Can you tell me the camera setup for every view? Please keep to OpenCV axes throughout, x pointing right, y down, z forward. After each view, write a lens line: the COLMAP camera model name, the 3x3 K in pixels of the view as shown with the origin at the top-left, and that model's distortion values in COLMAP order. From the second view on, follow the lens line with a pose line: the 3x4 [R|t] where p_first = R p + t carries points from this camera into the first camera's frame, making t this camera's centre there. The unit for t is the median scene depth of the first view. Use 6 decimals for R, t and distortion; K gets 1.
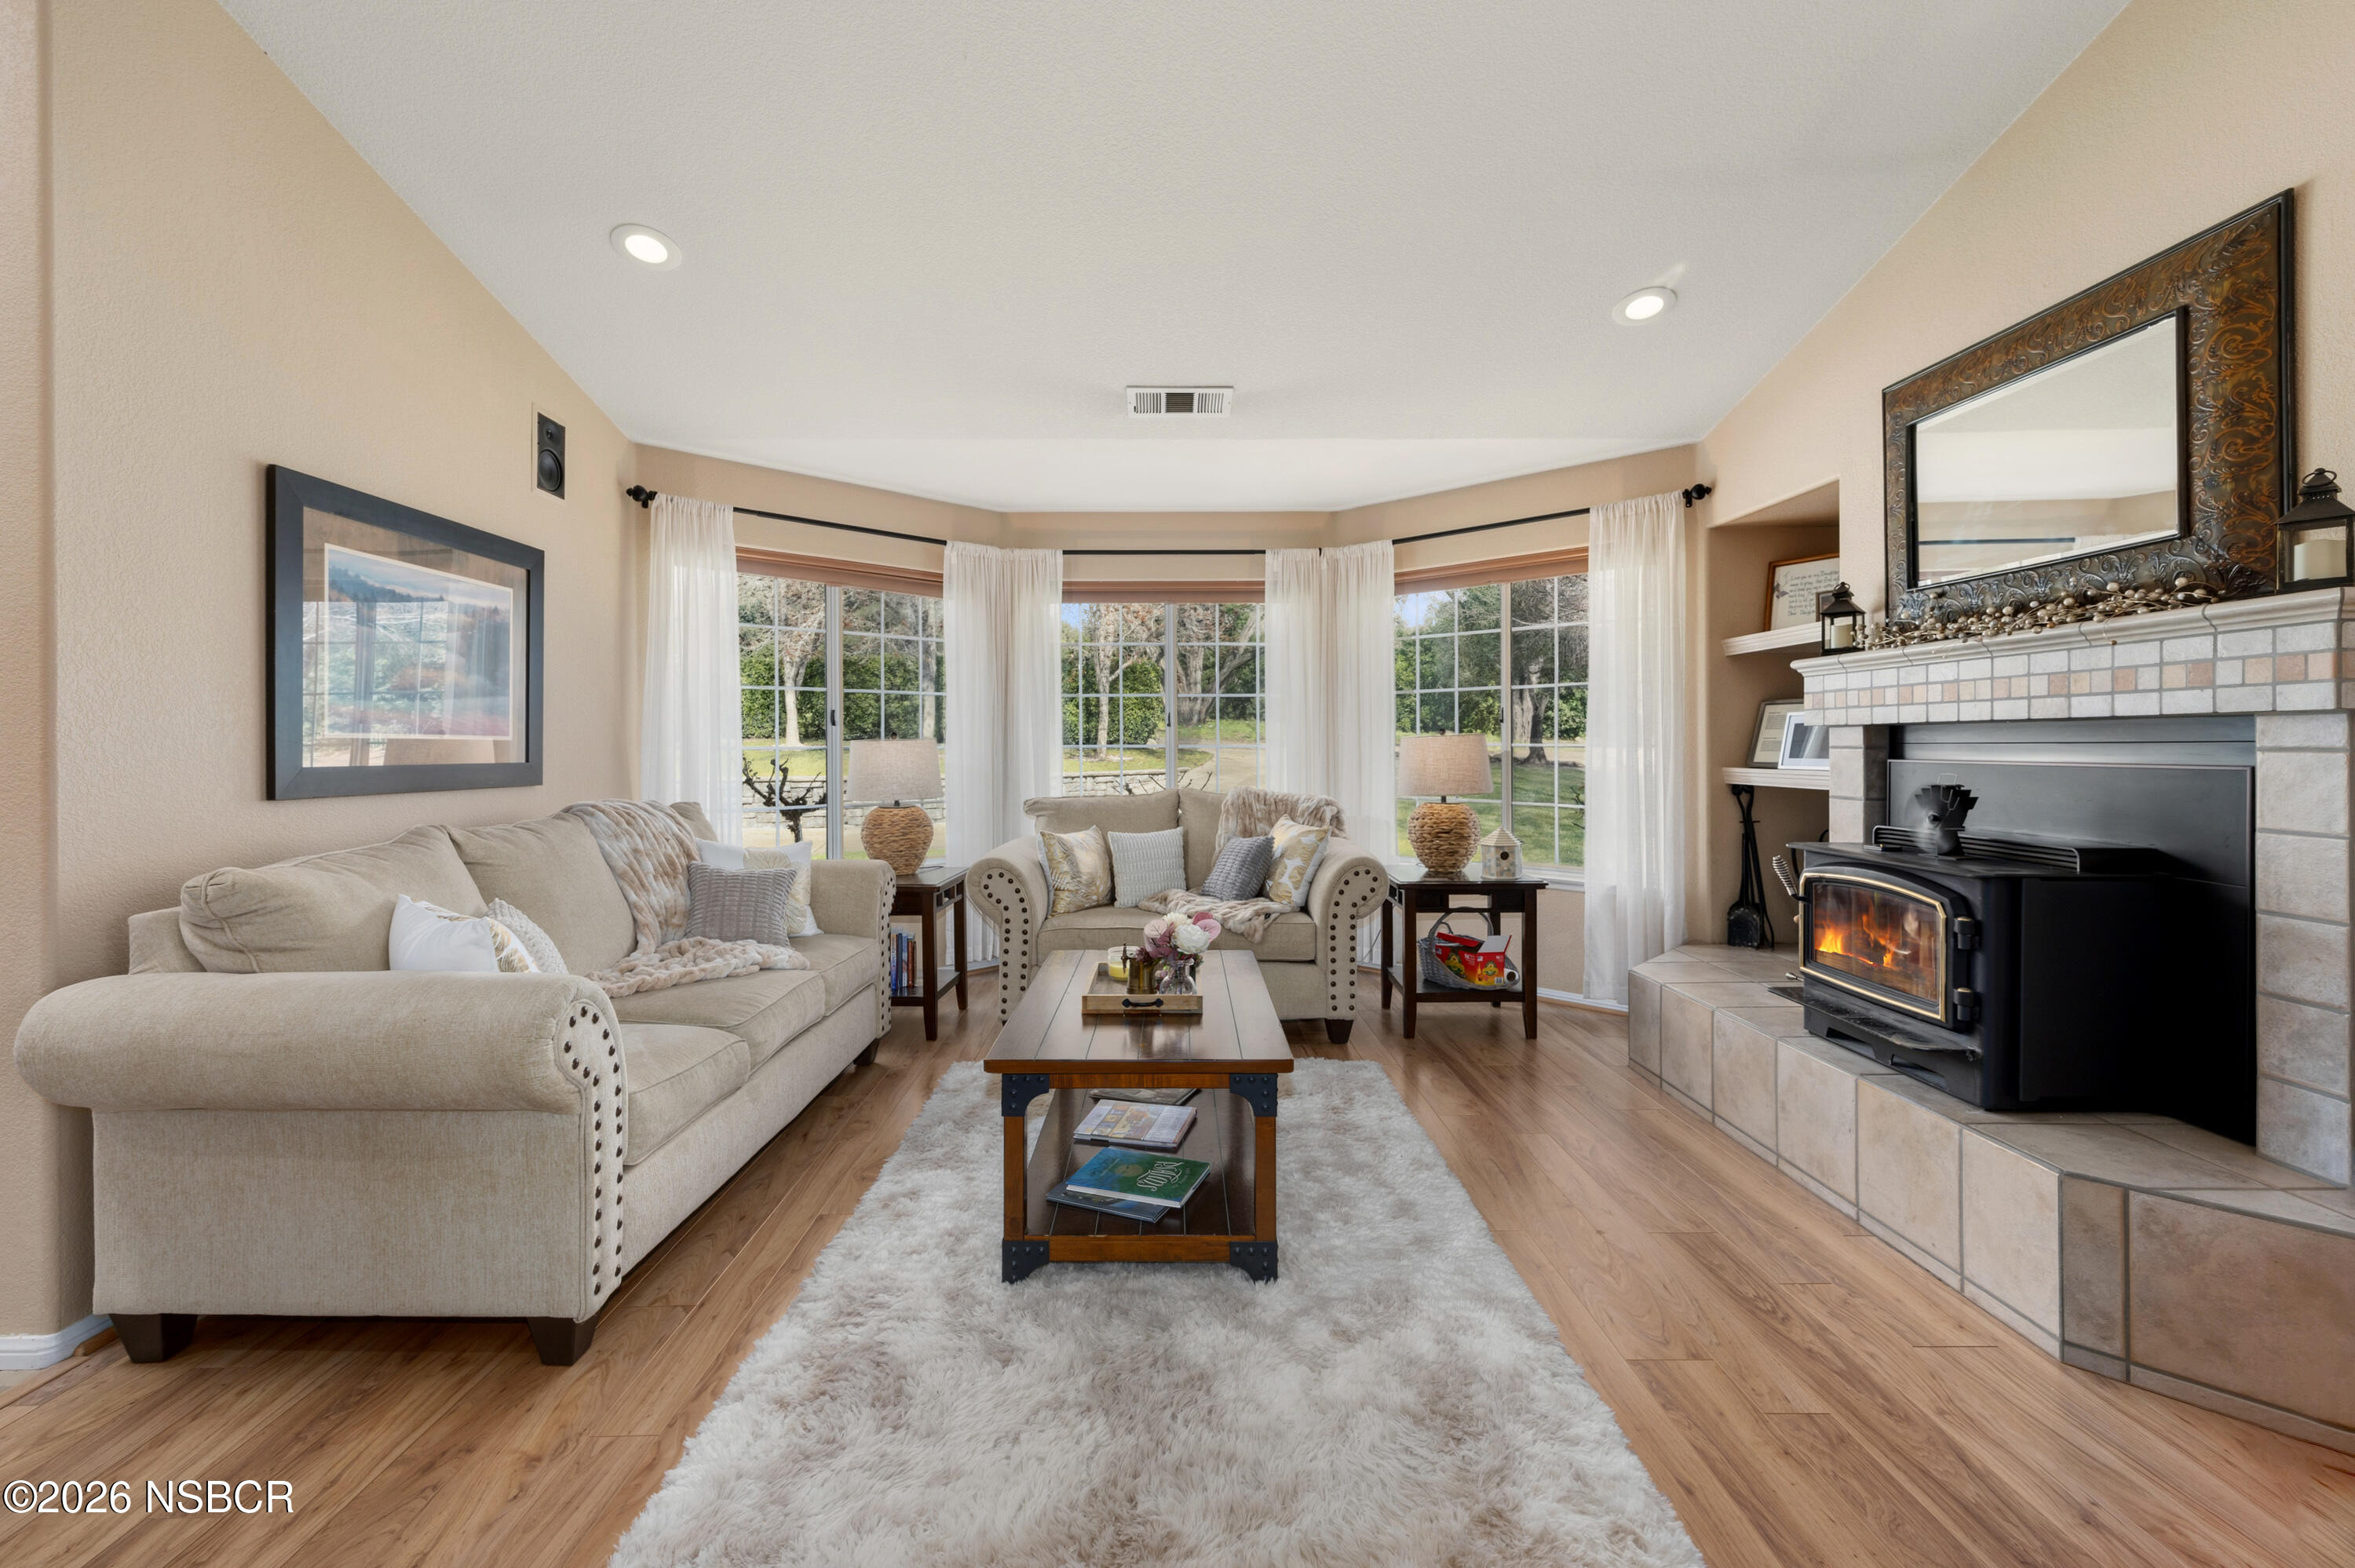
lens RADIAL K [[1018.1, 0, 1173.6], [0, 1018.1, 741.0], [0, 0, 1]] dist [0.000883, 0.000701]
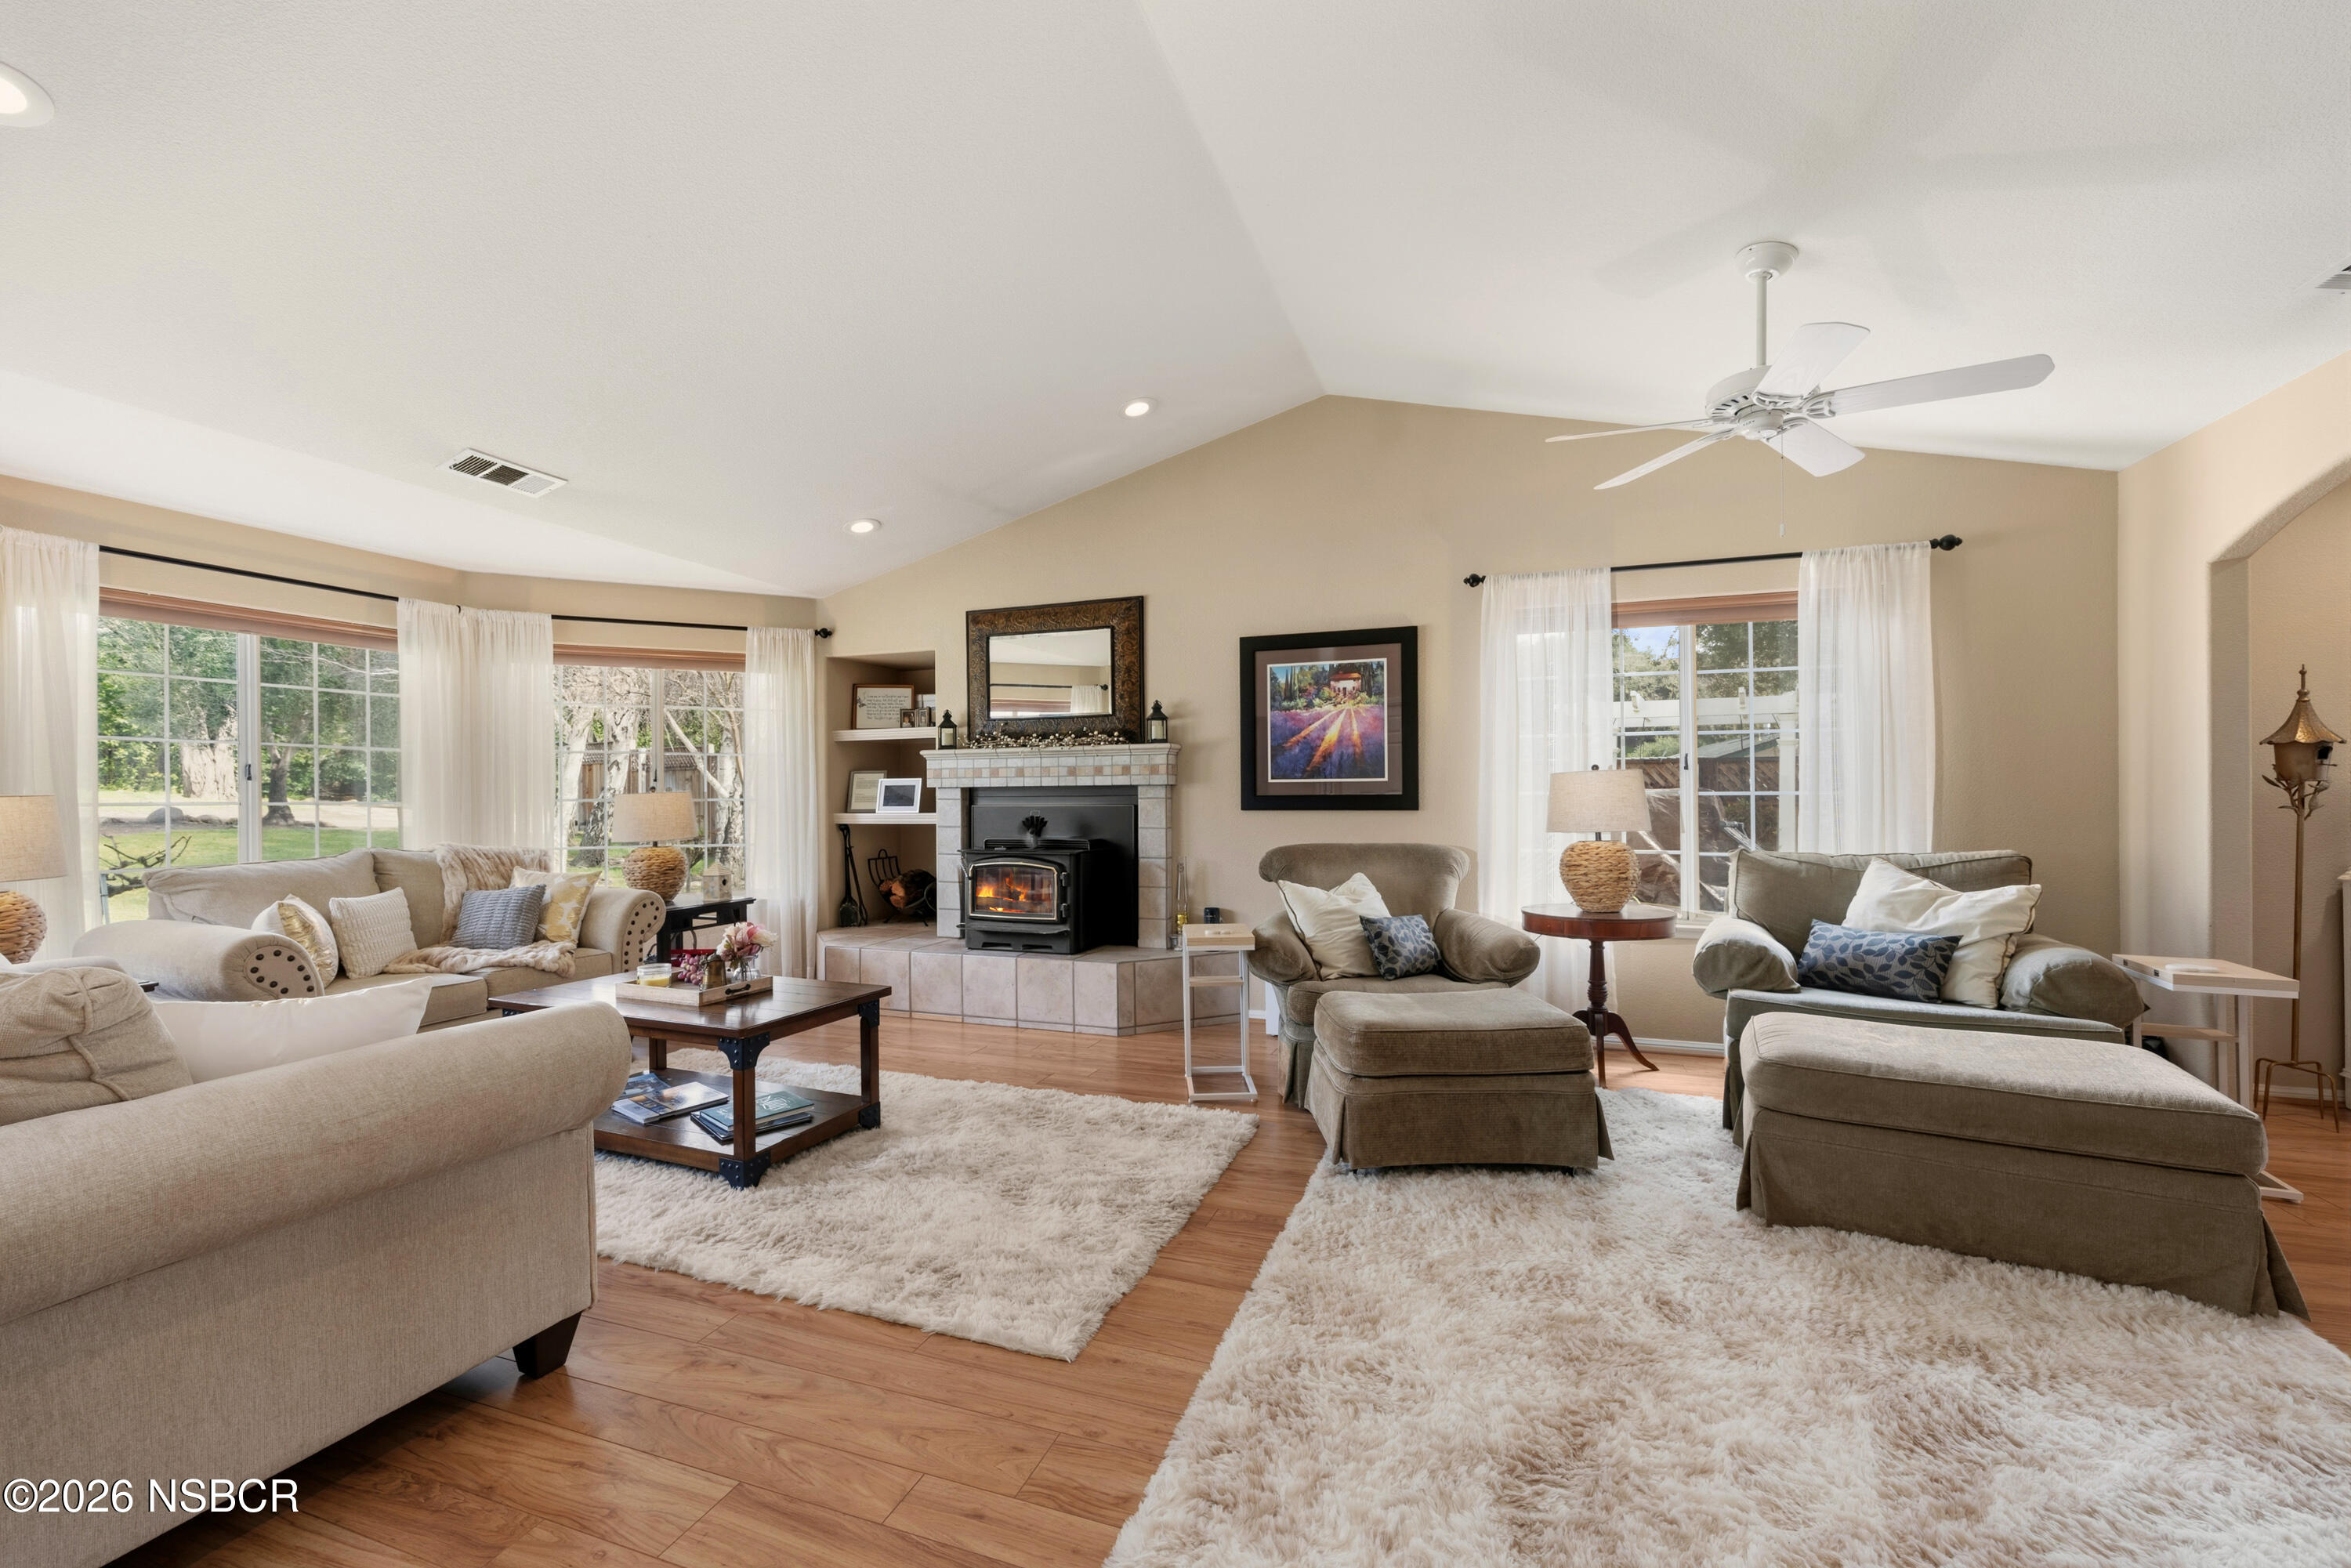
lens RADIAL K [[946.6, 0, 1175.5], [0, 946.6, 784.0], [0, 0, 1]] dist [0.000256, 0.000374]
pose [[0.355487, 0.010095, 0.934627, -0.827831], [0.002032, 0.999931, -0.011574, -0.000680], [-0.934679, 0.006014, 0.355441, 0.007661]]
